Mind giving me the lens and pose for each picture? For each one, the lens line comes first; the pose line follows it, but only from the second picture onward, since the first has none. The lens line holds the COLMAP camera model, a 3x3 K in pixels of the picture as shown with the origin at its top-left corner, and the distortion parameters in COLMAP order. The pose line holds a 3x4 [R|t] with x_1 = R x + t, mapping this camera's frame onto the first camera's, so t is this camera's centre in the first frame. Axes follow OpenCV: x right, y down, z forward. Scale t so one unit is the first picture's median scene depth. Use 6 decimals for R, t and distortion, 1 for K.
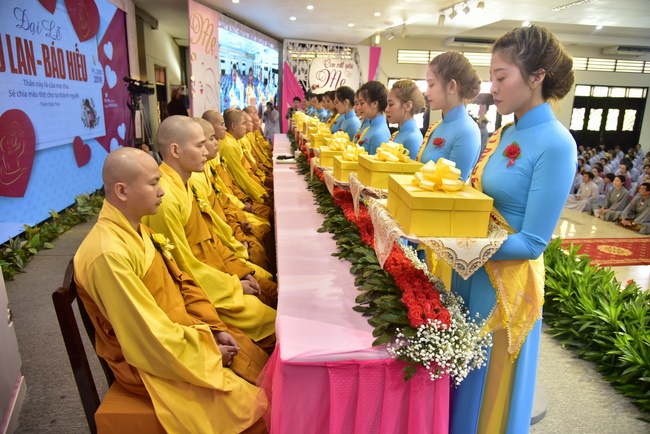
lens RADIAL K [[435.1, 0, 325.0], [0, 435.1, 217.0], [0, 0, 1]] dist [-0.033898, 0.002514]
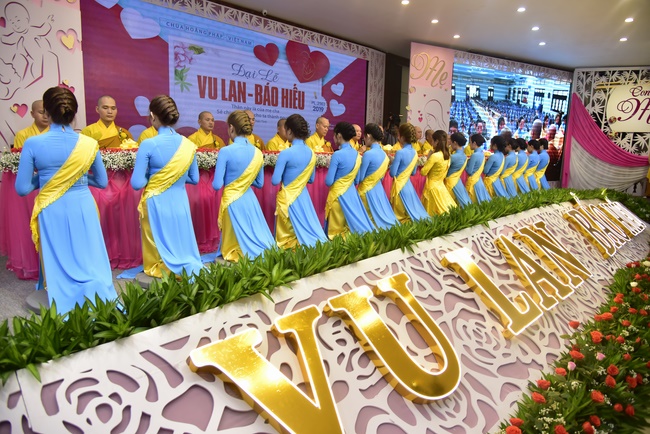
lens RADIAL K [[433.7, 0, 325.0], [0, 433.7, 217.0], [0, 0, 1]] dist [-0.035316, 0.004829]
pose [[0.631085, 0.124326, -0.765686, 0.622962], [-0.213836, 0.976710, -0.017655, 0.047187], [0.745658, 0.174873, 0.642972, 0.168231]]
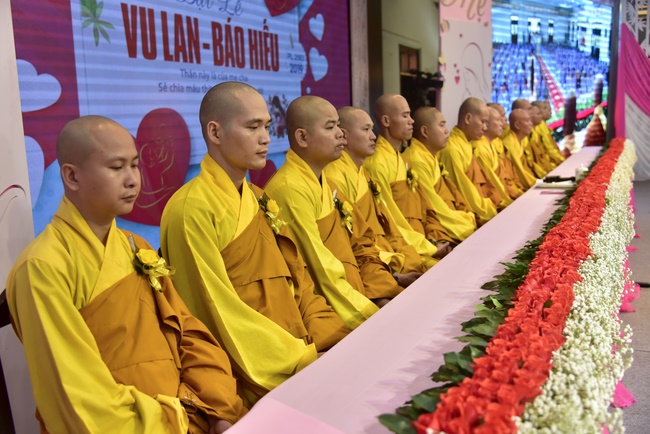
lens RADIAL K [[727.6, 0, 325.0], [0, 727.6, 217.0], [0, 0, 1]] dist [-0.025786, -0.002993]
pose [[0.866646, 0.025861, -0.498253, 0.099487], [-0.080710, 0.992769, -0.088857, 0.016676], [0.492352, 0.117222, 0.862467, 0.045793]]
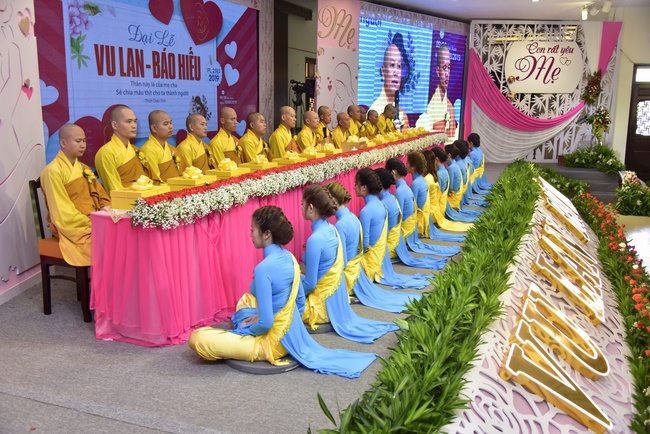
lens RADIAL K [[642.0, 0, 325.0], [0, 642.0, 217.0], [0, 0, 1]] dist [-0.015235, -0.009102]
pose [[0.888955, 0.081322, -0.450717, 0.461432], [-0.115373, 0.992135, -0.048542, 0.066365], [0.443225, 0.095152, 0.891346, -0.259097]]
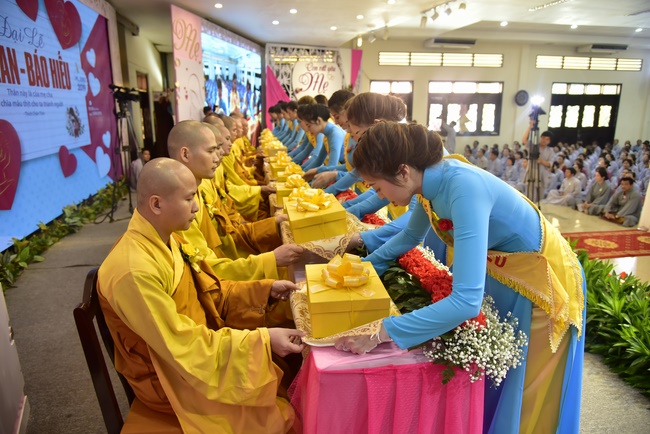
lens RADIAL K [[433.7, 0, 325.0], [0, 433.7, 217.0], [0, 0, 1]] dist [-0.035316, 0.004829]
pose [[0.998735, -0.031938, 0.038829, -0.021079], [0.032172, 0.999468, -0.005426, -0.001111], [-0.038635, 0.006668, 0.999231, 0.005105]]
